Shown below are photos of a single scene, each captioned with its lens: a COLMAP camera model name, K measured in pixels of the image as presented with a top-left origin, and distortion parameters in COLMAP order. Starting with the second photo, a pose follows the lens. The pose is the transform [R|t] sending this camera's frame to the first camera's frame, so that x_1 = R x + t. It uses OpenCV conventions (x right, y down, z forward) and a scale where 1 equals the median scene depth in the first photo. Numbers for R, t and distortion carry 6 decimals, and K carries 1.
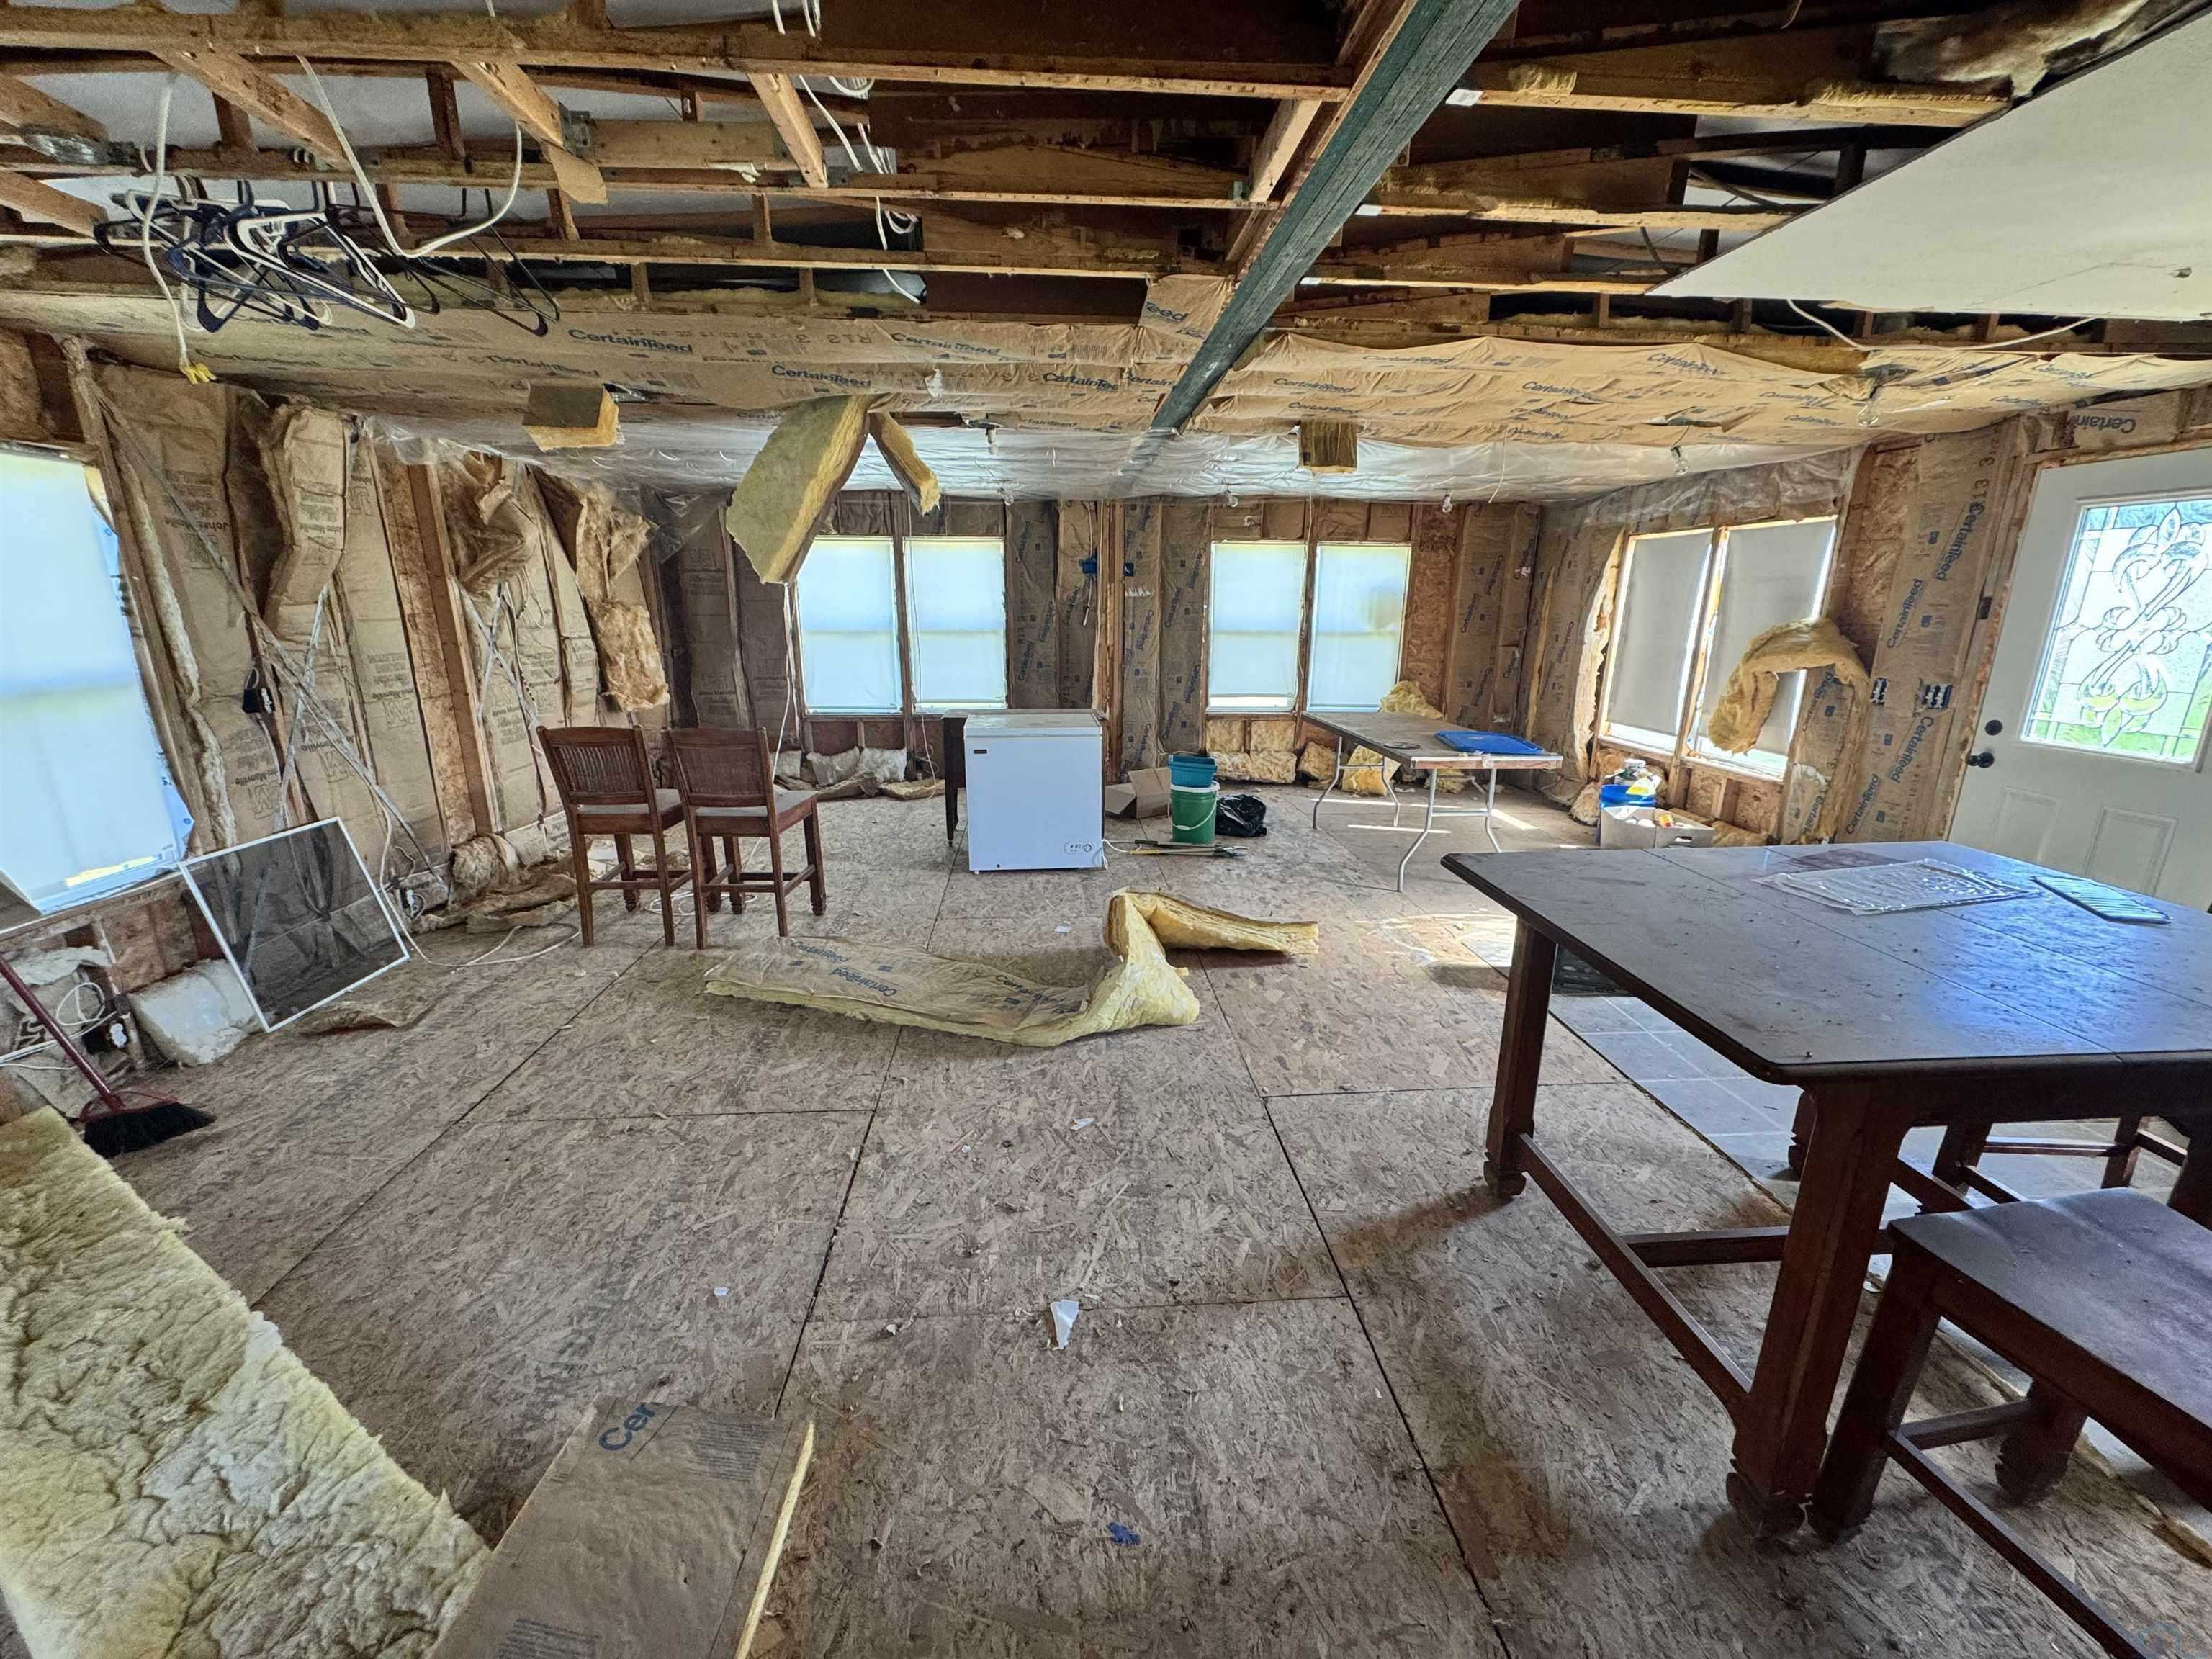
lens RADIAL K [[877.9, 0, 1106.0], [0, 877.9, 829.5], [0, 0, 1]] dist [-0.002906, 0.000533]
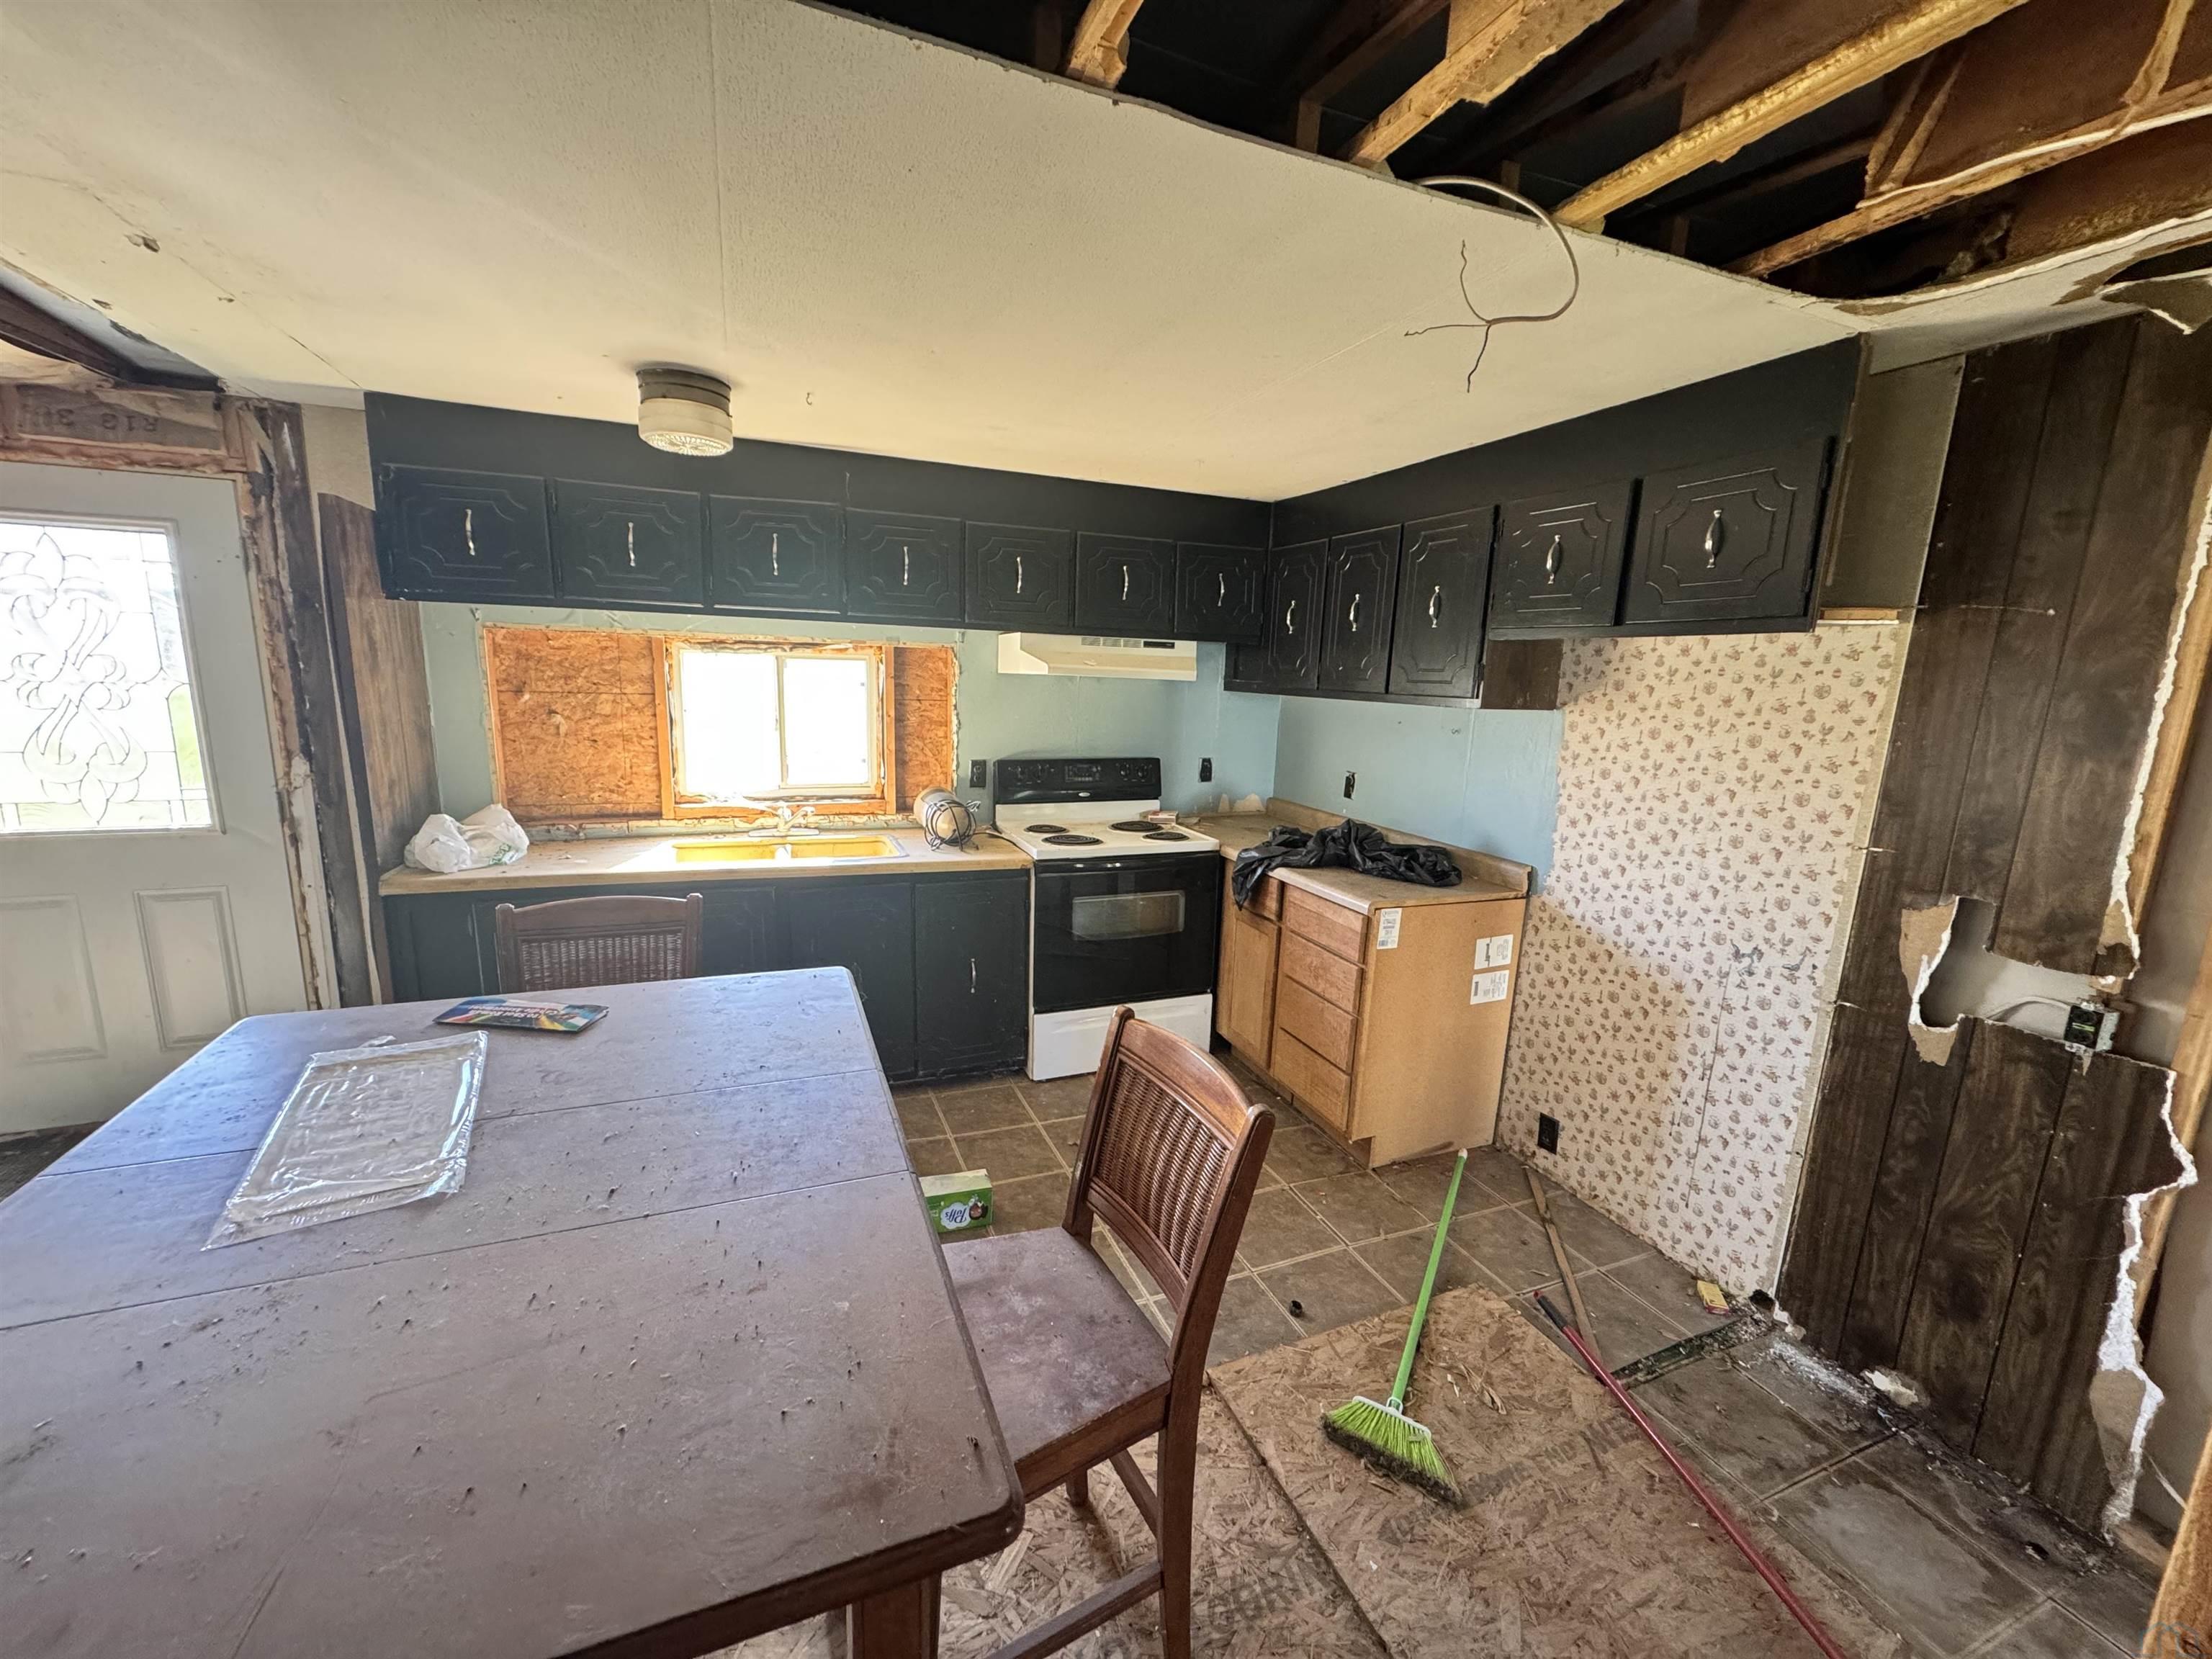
lens RADIAL K [[877.9, 0, 1106.0], [0, 877.9, 829.5], [0, 0, 1]] dist [-0.002906, 0.000533]
pose [[-0.309319, -0.189593, 0.931867, 0.155795], [0.205353, 0.943487, 0.260120, -0.177215], [-0.928522, 0.271821, -0.252905, 0.552897]]
